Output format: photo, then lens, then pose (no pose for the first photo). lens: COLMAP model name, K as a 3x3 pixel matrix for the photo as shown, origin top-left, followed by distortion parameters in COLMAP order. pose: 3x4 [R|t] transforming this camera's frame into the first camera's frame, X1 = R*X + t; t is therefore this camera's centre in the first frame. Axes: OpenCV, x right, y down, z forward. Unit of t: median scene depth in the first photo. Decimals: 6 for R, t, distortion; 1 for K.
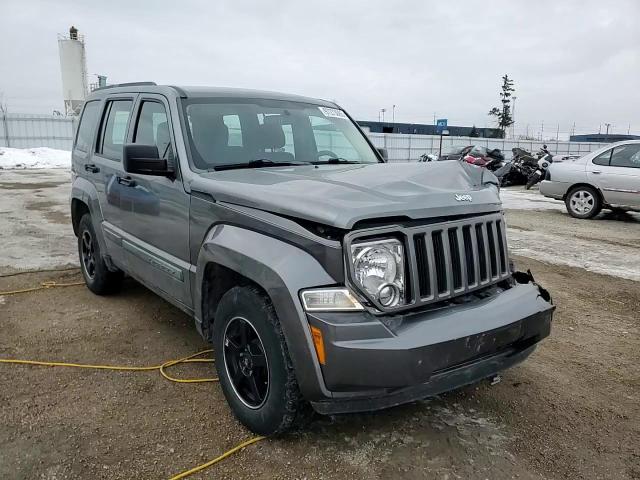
lens RADIAL K [[556.9, 0, 320.0], [0, 556.9, 240.0], [0, 0, 1]] dist [0.005900, -0.002303]
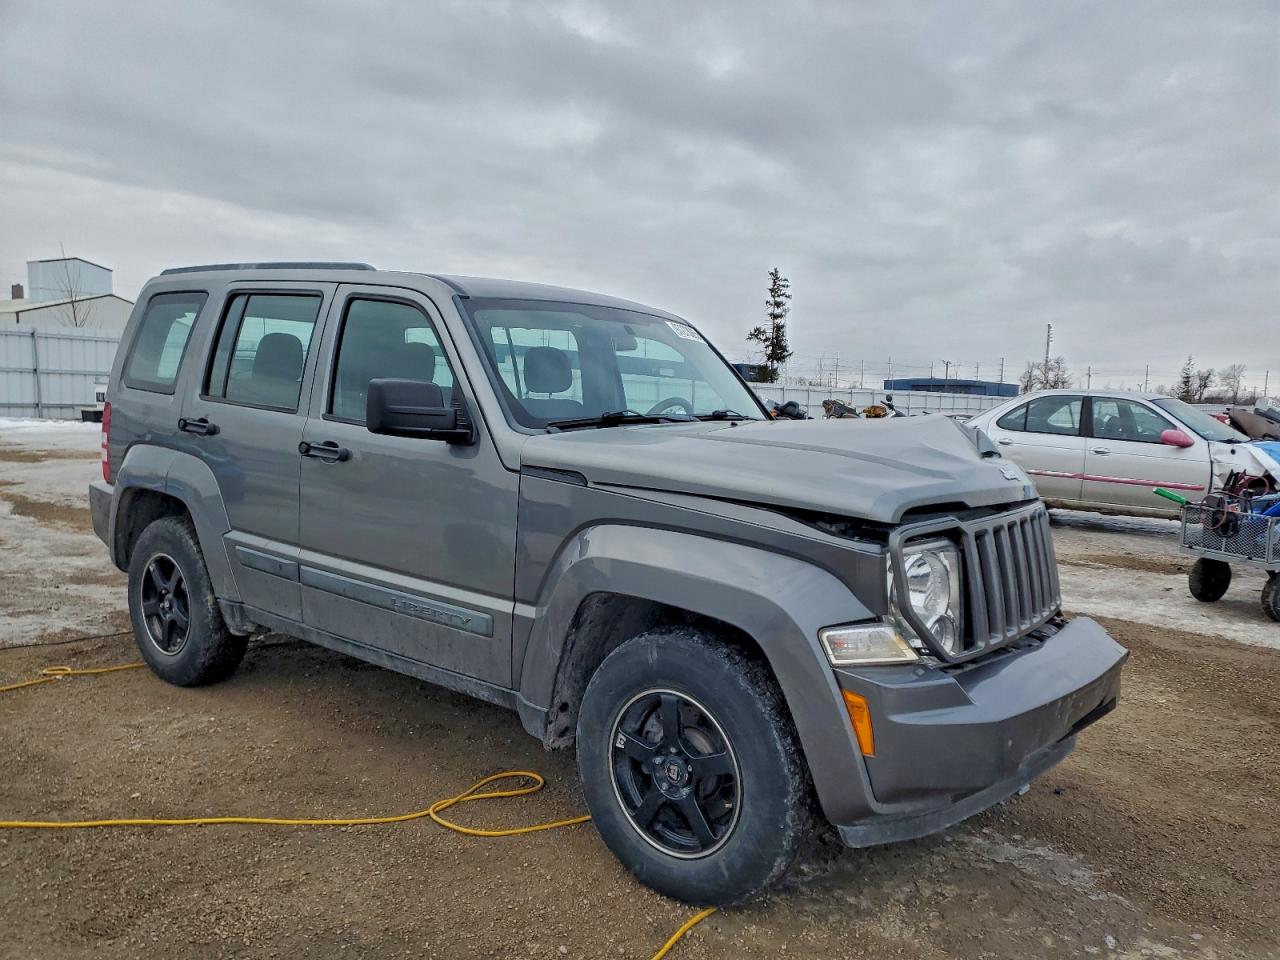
lens RADIAL K [[1113.8, 0, 640.0], [0, 1113.8, 480.0], [0, 0, 1]] dist [0.005900, -0.002303]
pose [[0.971800, -0.006636, 0.235714, -0.401527], [0.028217, 0.995694, -0.088300, 0.026022], [-0.234113, 0.092461, 0.967803, -0.078276]]
